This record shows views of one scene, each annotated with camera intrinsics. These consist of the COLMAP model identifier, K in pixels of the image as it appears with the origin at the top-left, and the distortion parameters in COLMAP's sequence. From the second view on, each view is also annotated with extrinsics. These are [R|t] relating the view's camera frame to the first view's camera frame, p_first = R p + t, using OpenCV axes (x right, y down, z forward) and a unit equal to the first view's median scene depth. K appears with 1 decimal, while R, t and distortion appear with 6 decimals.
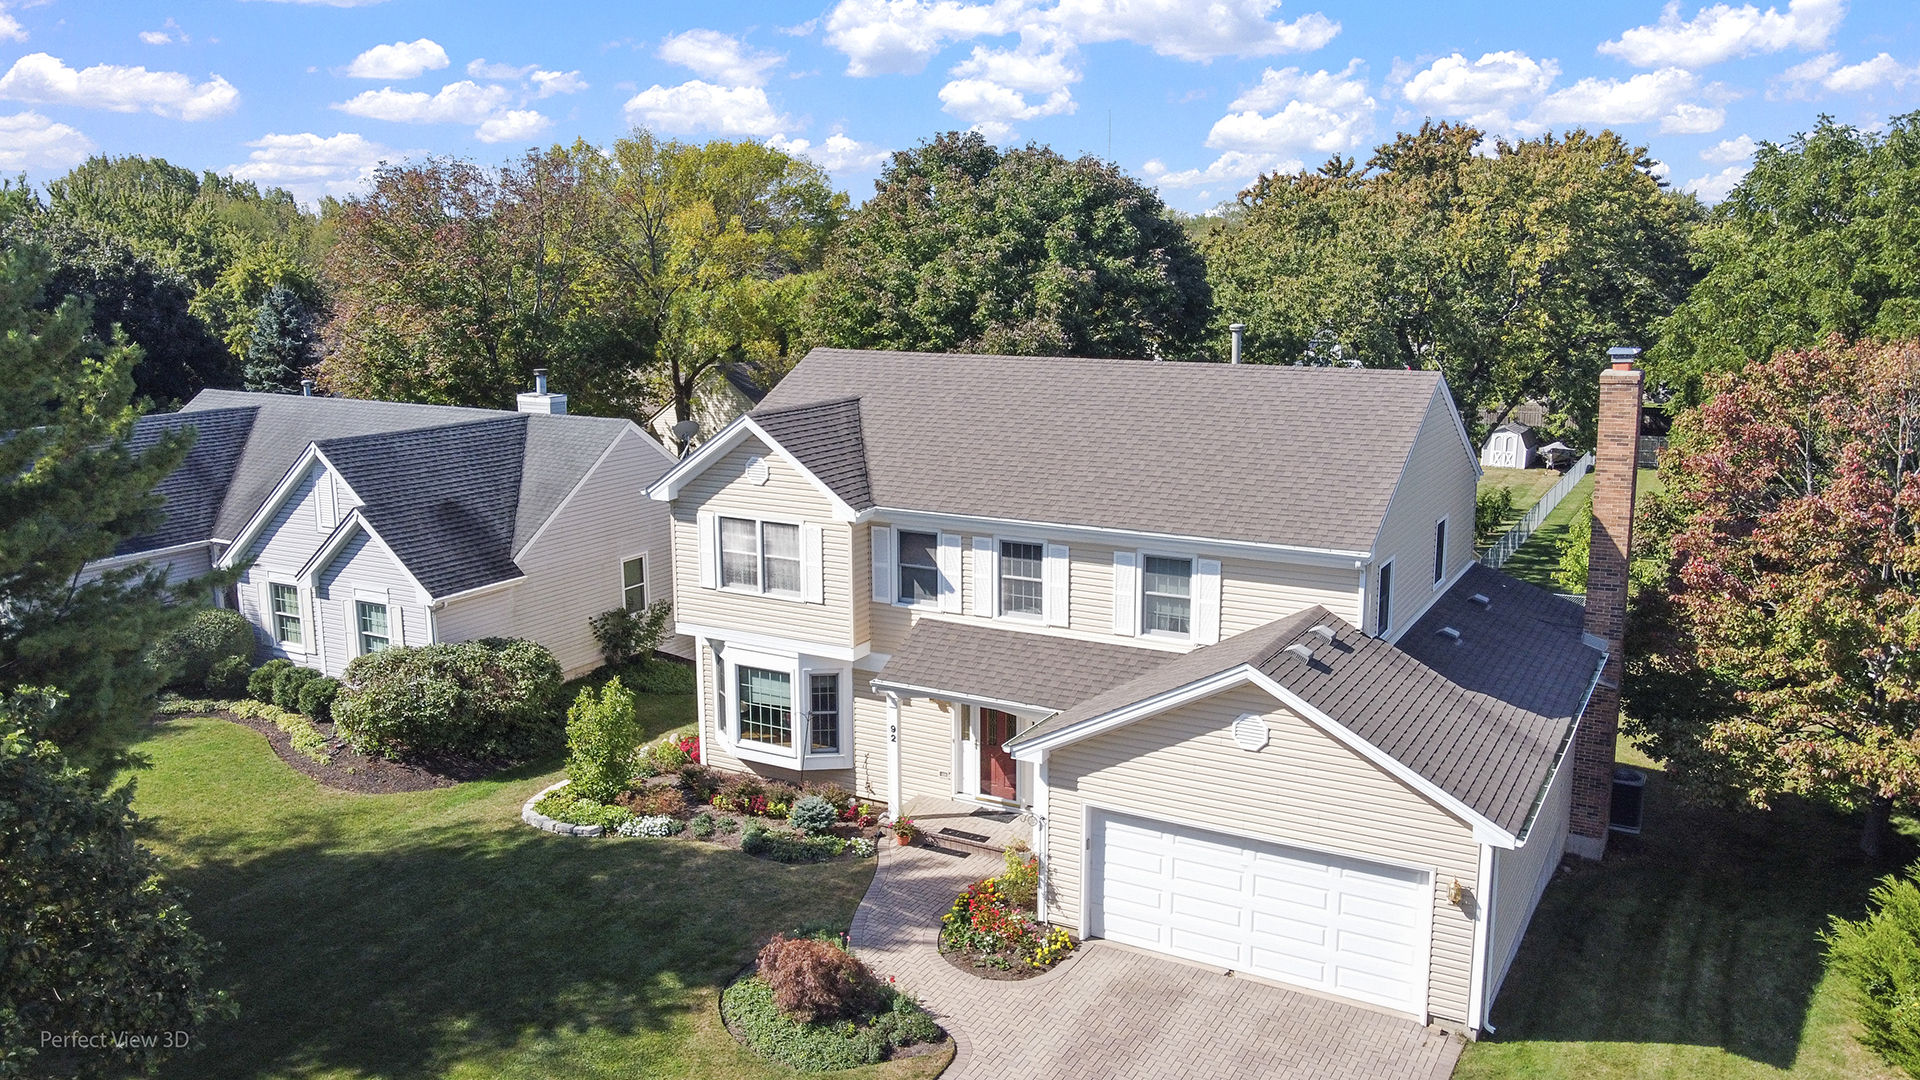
lens RADIAL K [[1404.1, 0, 979.1], [0, 1404.1, 521.8], [0, 0, 1]] dist [-0.007443, 0.024886]
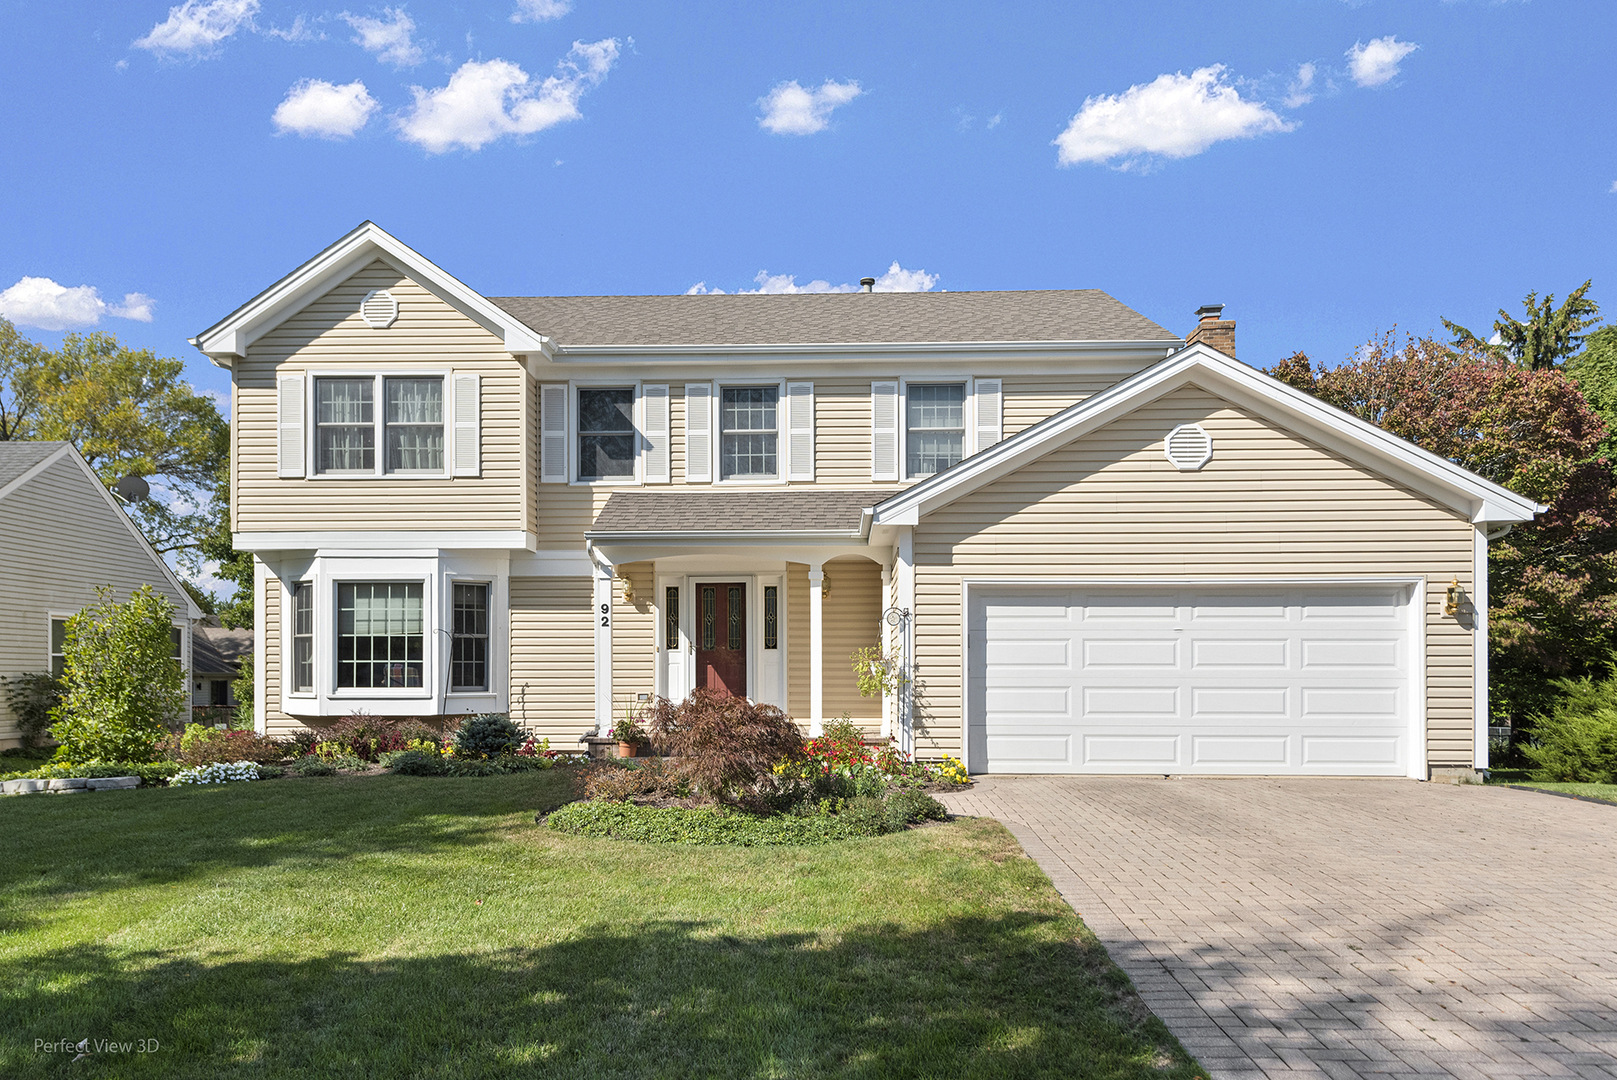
lens RADIAL K [[1088.7, 0, 806.7], [0, 1088.7, 636.1], [0, 0, 1]] dist [0.036779, -0.006800]
pose [[0.900896, -0.000877, 0.434035, -0.210296], [0.083474, 0.981680, -0.171278, 0.261744], [-0.425933, 0.190534, 0.884465, 0.417053]]
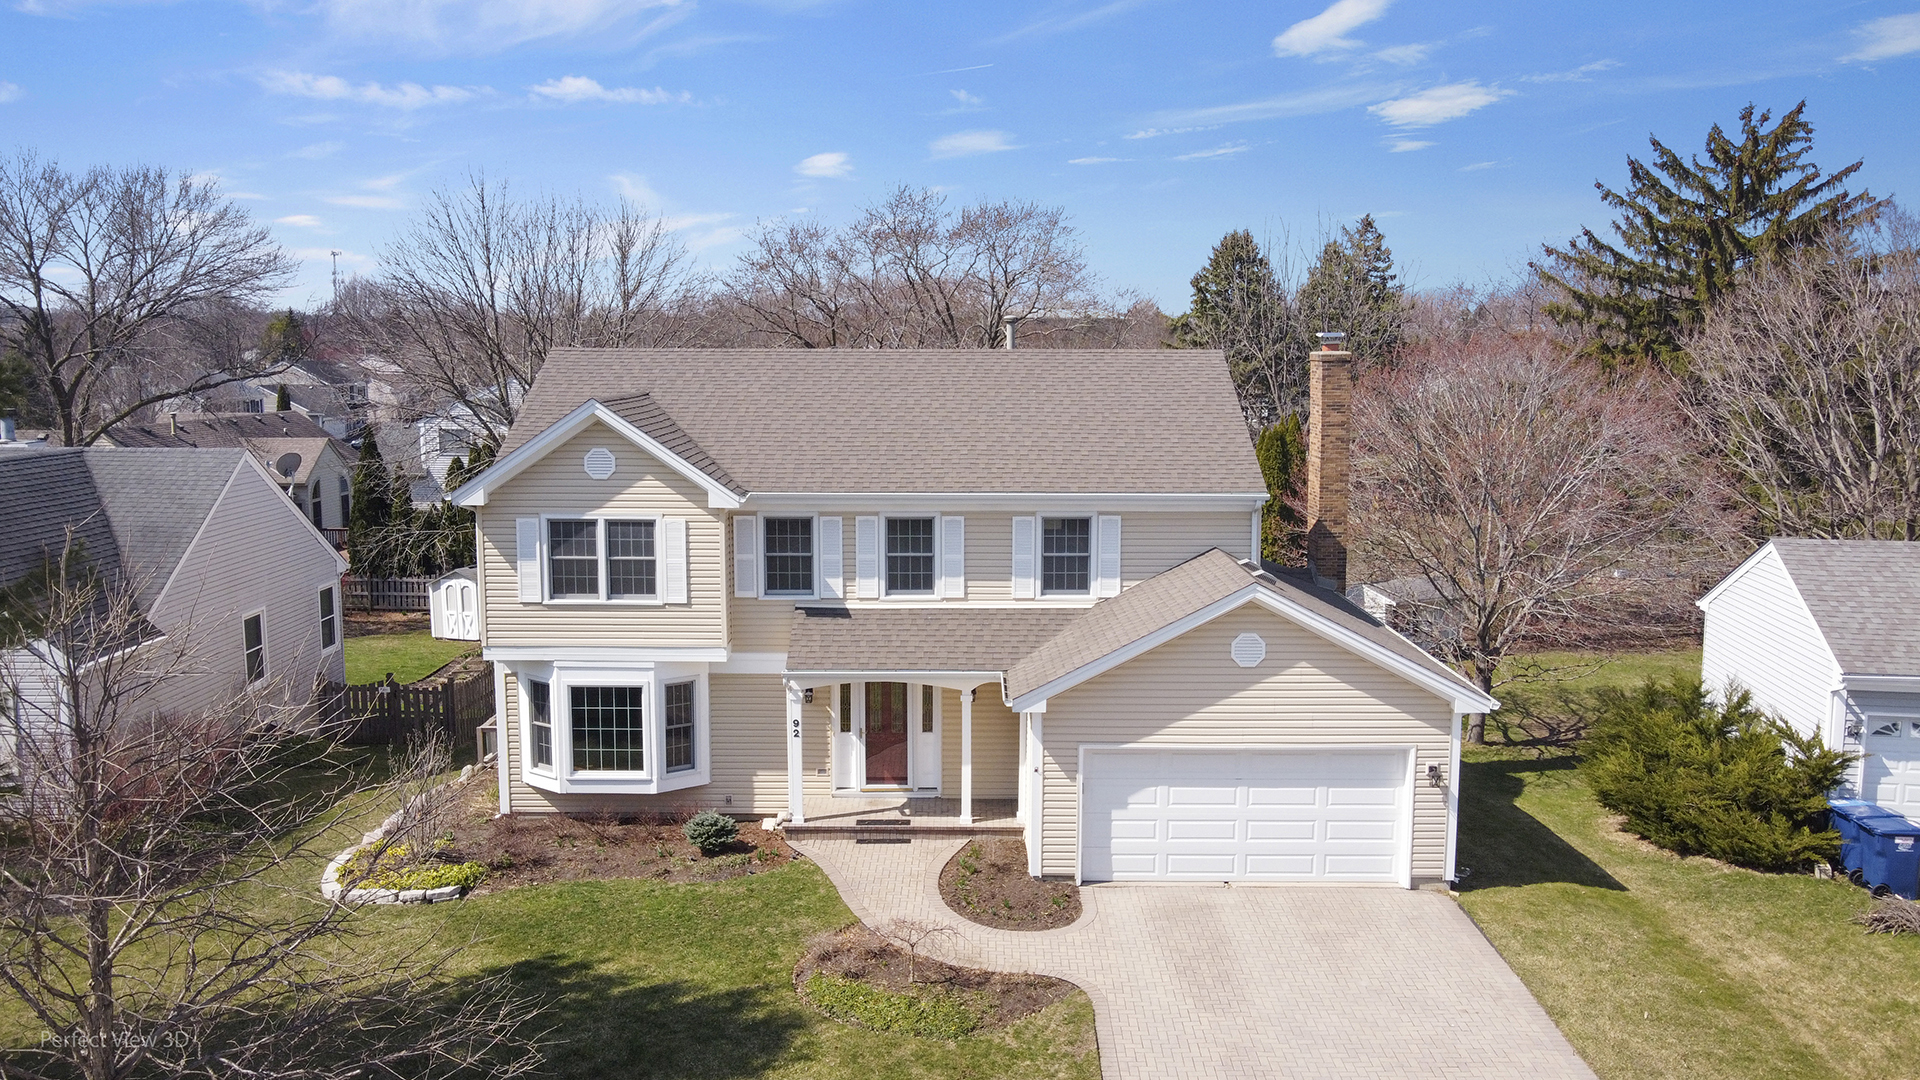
lens RADIAL K [[1404.1, 0, 970.4], [0, 1404.1, 532.3], [0, 0, 1]] dist [-0.007443, 0.024886]
pose [[0.887167, -0.060933, 0.457407, -0.366578], [0.083622, 0.996061, -0.029501, 0.054867], [-0.453808, 0.064422, 0.888768, 0.095792]]
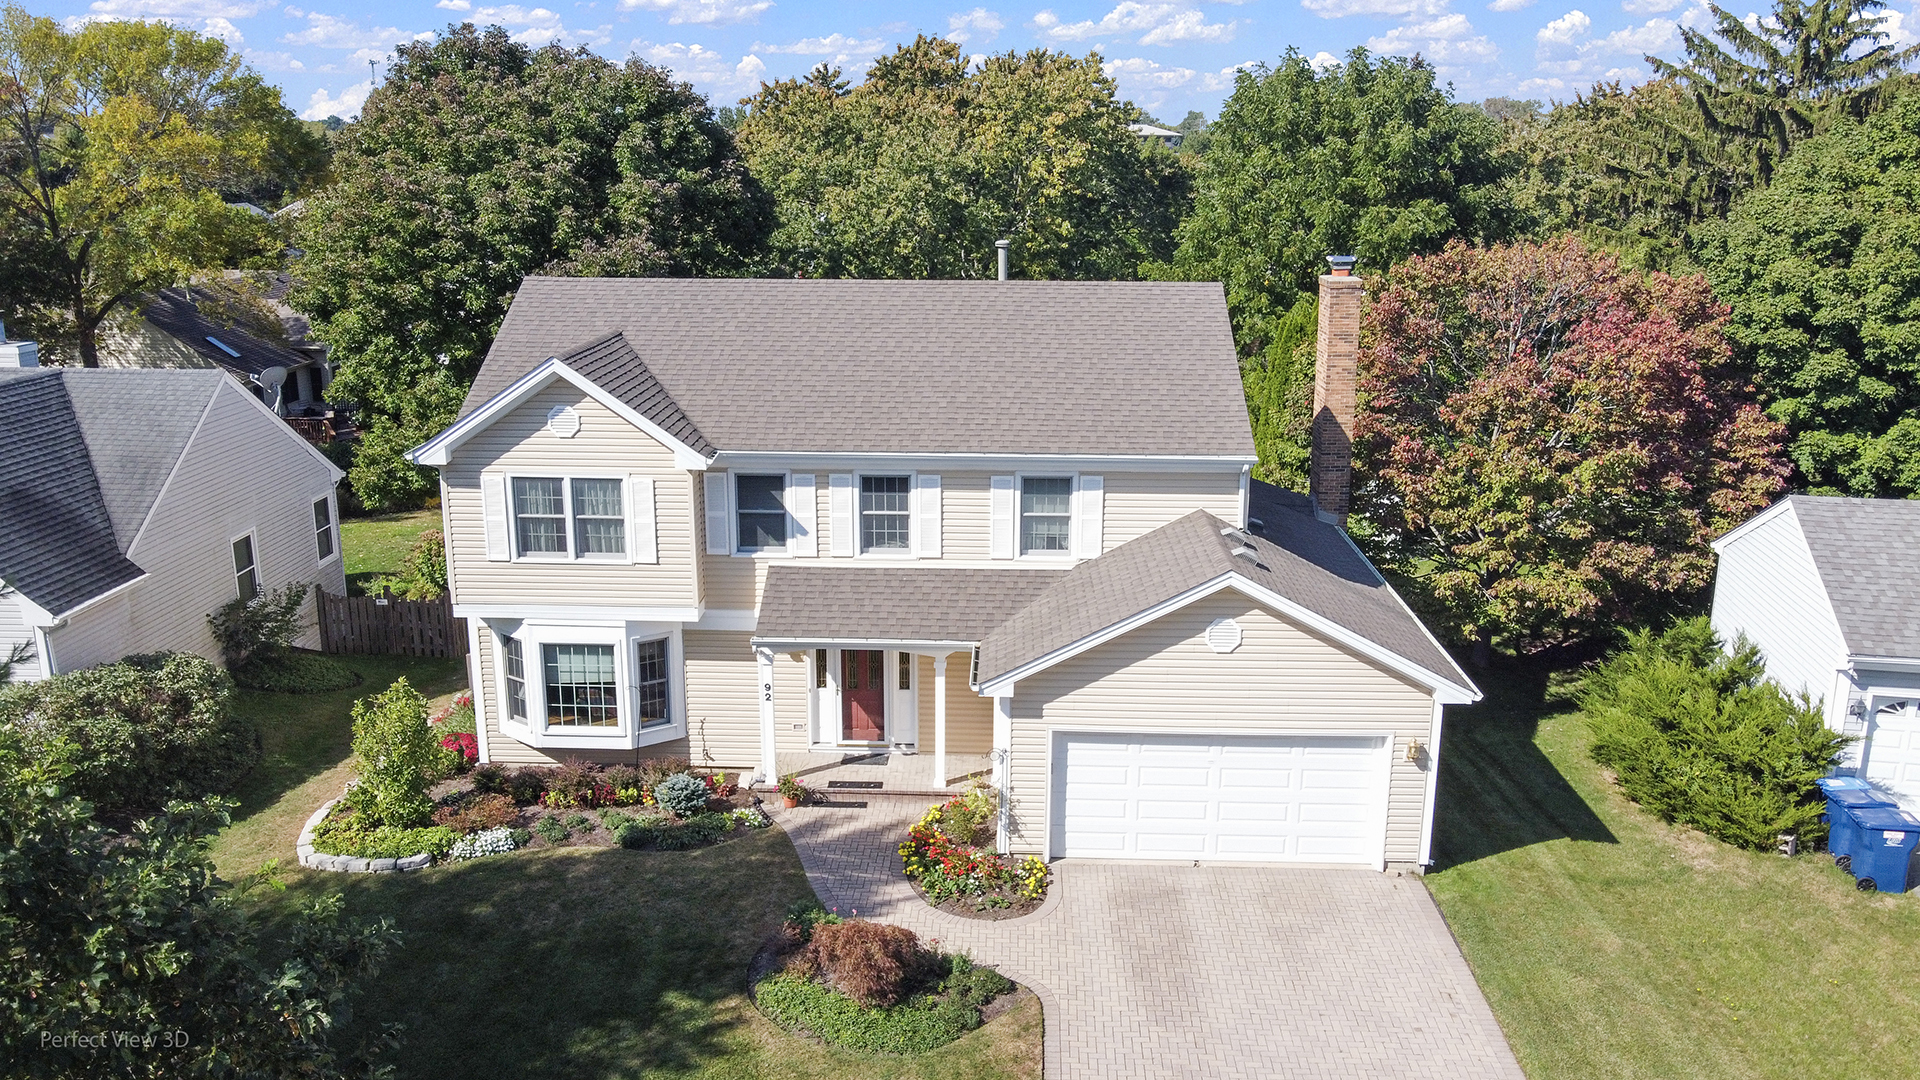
lens RADIAL K [[1404.1, 0, 968.0], [0, 1404.1, 522.7], [0, 0, 1]] dist [-0.007443, 0.024886]
pose [[0.900467, -0.103835, 0.422349, -0.311356], [0.076407, 0.993748, 0.081411, -0.025763], [-0.428161, -0.041038, 0.902770, 0.102090]]
